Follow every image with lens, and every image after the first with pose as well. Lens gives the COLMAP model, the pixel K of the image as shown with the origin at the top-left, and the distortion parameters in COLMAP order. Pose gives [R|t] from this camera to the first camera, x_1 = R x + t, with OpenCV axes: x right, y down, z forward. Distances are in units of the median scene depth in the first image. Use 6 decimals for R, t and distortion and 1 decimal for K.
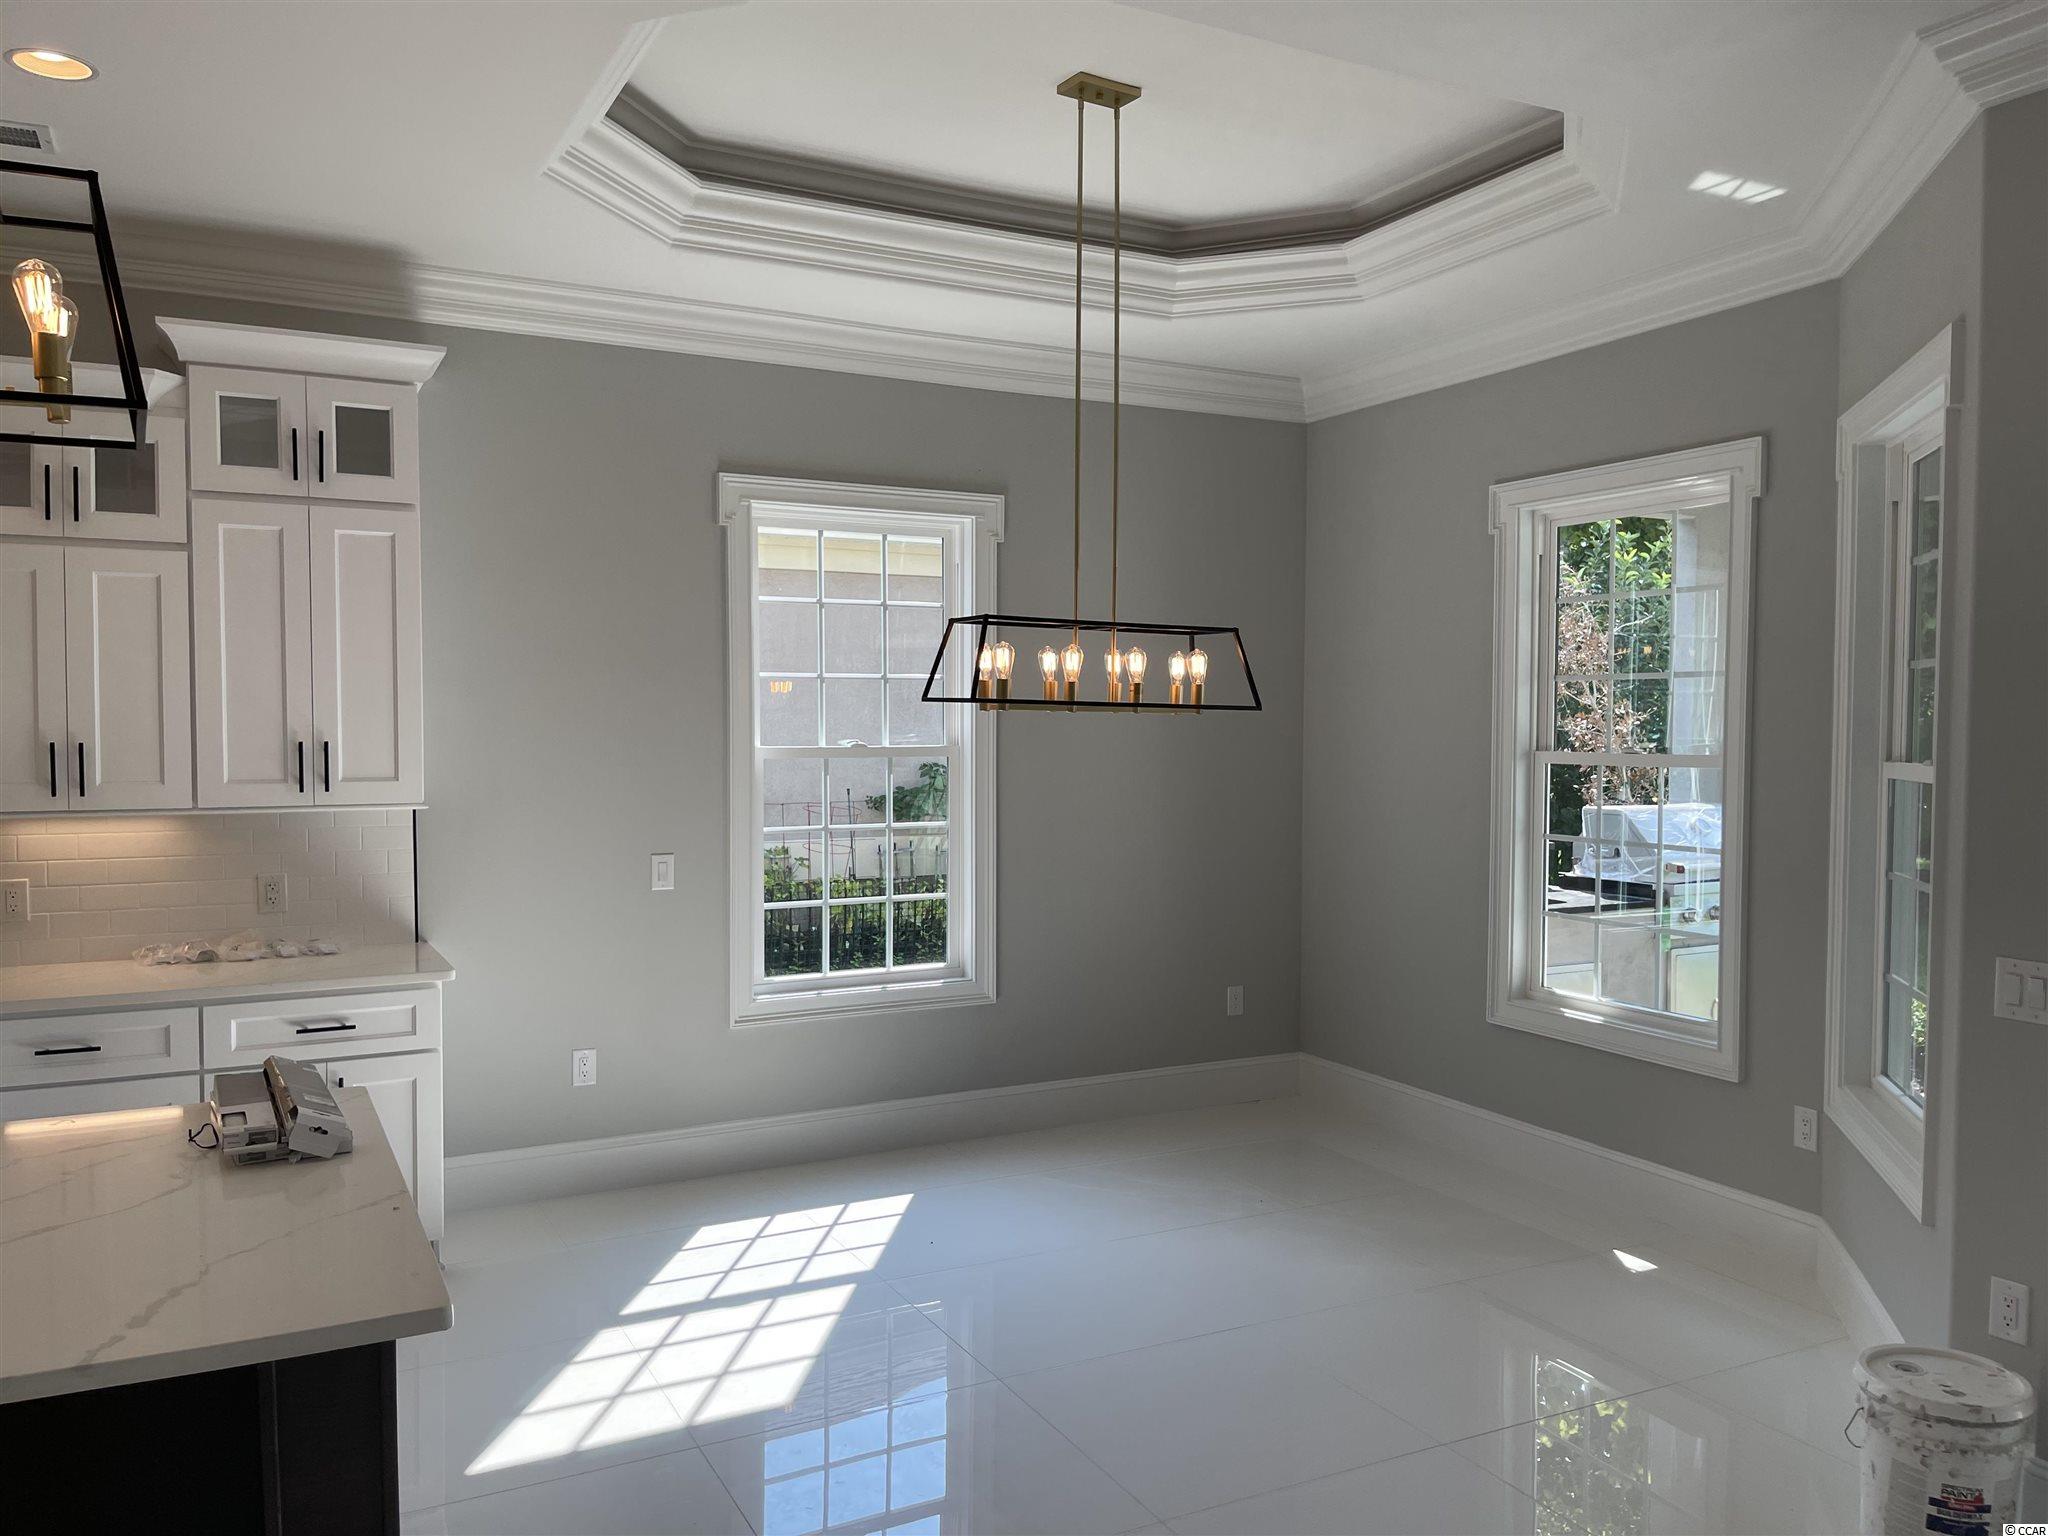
lens RADIAL K [[1576.0, 0, 1037.1], [0, 1576.0, 776.2], [0, 0, 1]] dist [0.144042, -0.169503]
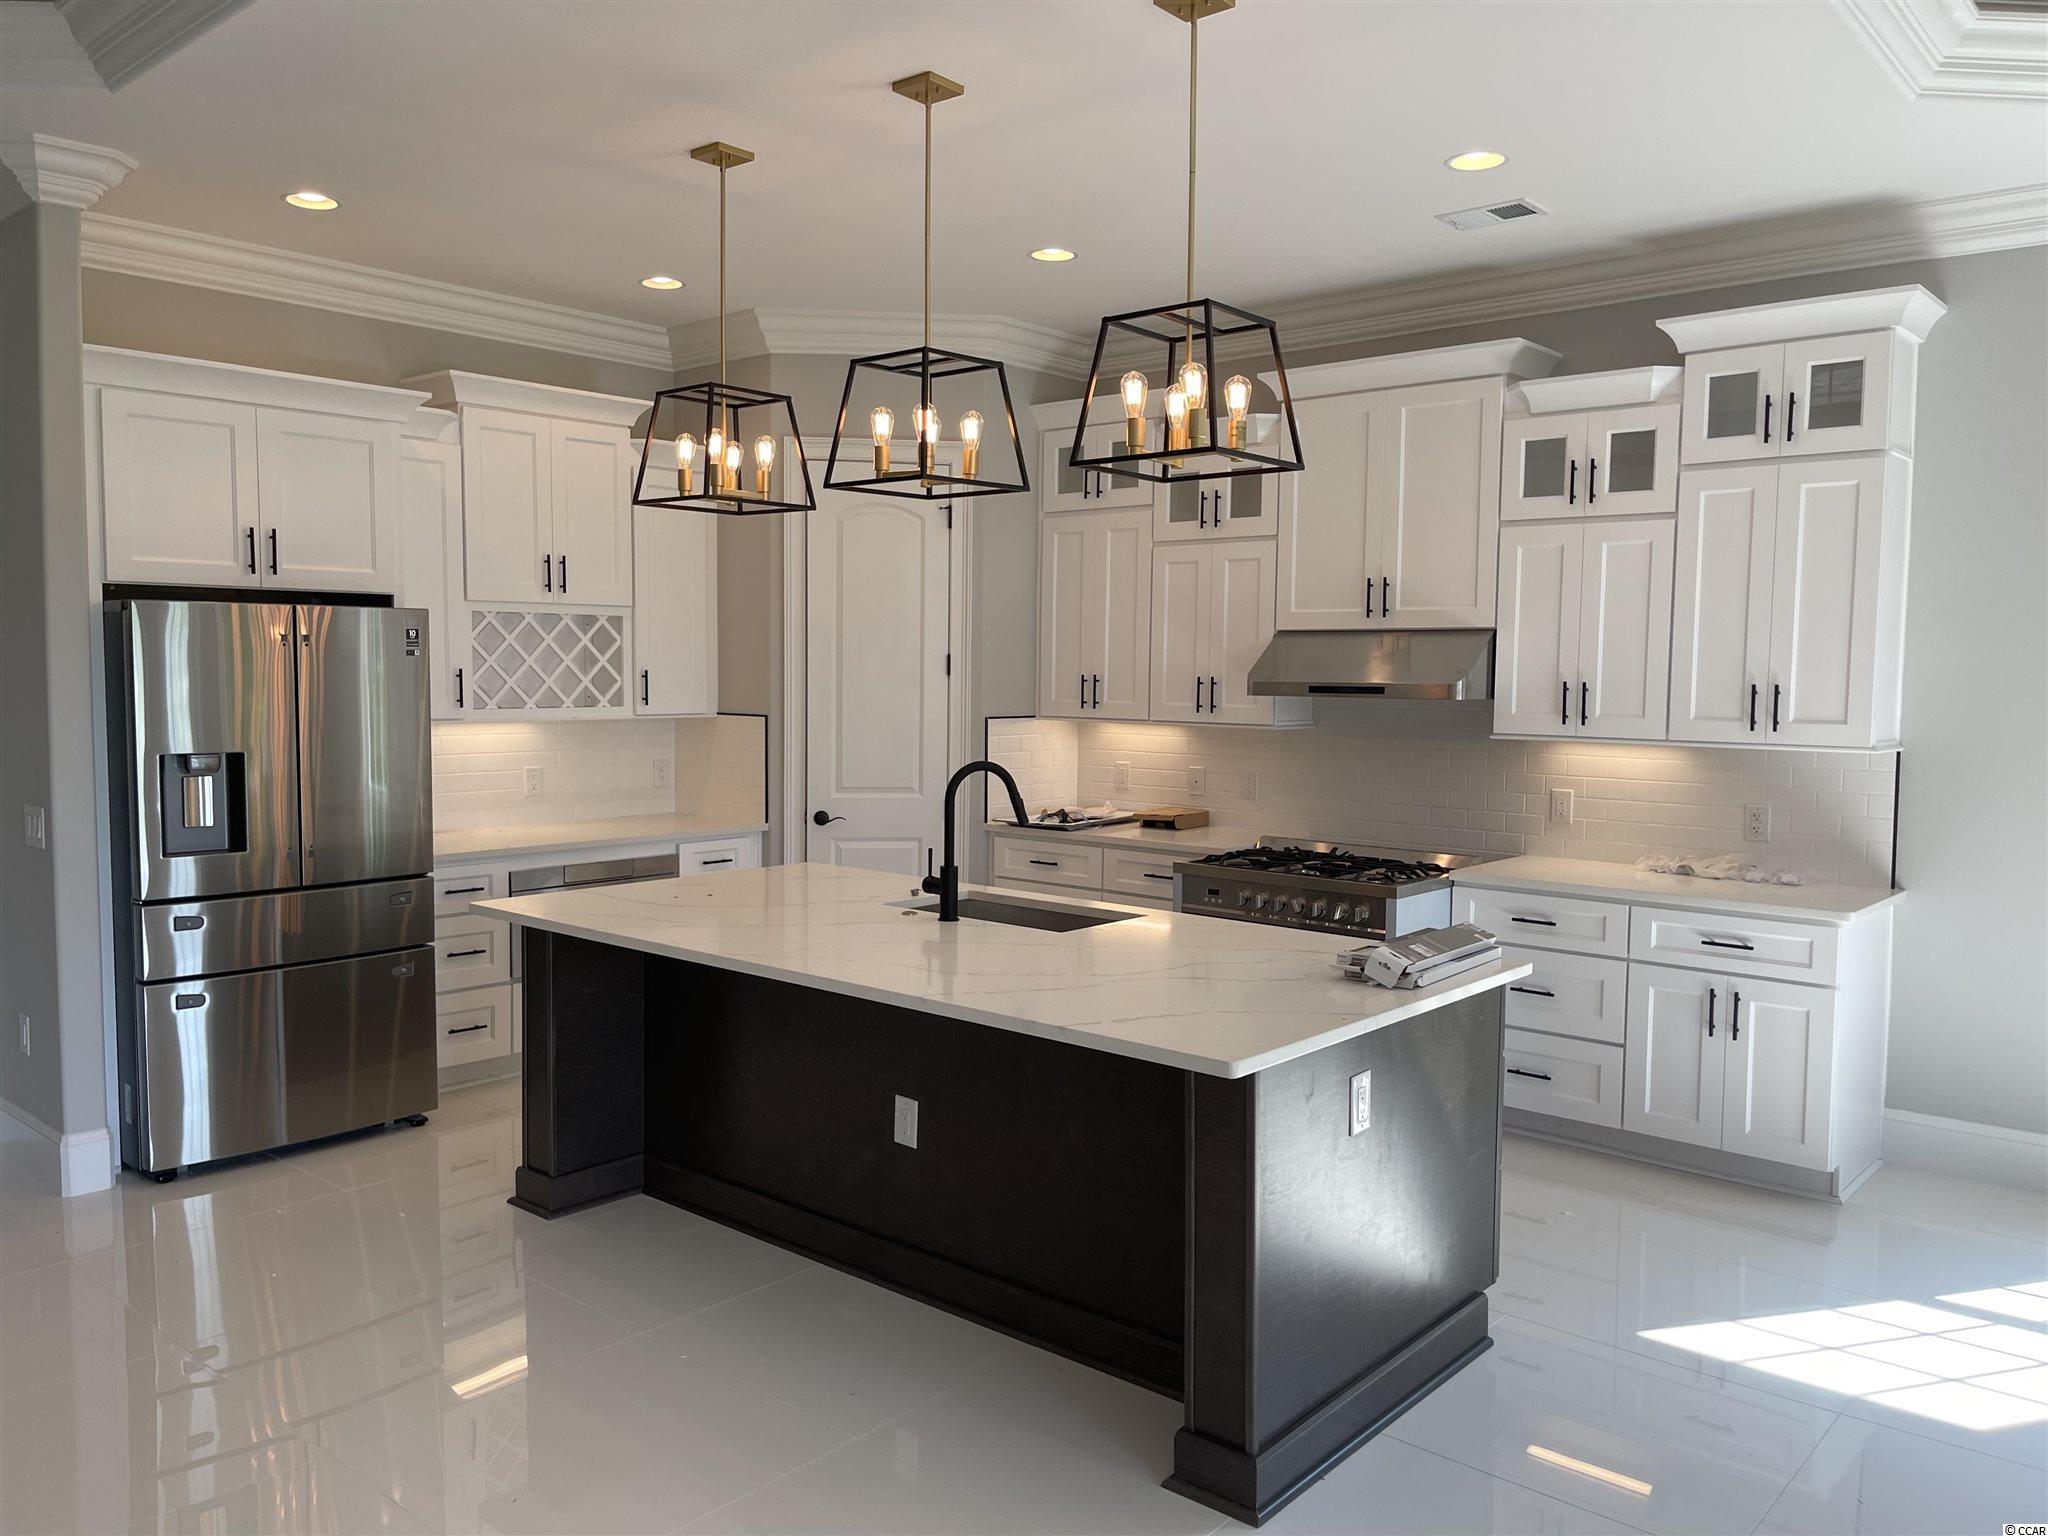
lens RADIAL K [[1576.0, 0, 1037.1], [0, 1576.0, 776.2], [0, 0, 1]] dist [0.144042, -0.169503]
pose [[0.380174, 0.070478, -0.922226, 0.375929], [-0.045963, 0.997300, 0.057268, 0.000413], [0.923772, 0.020617, 0.382388, 0.138415]]
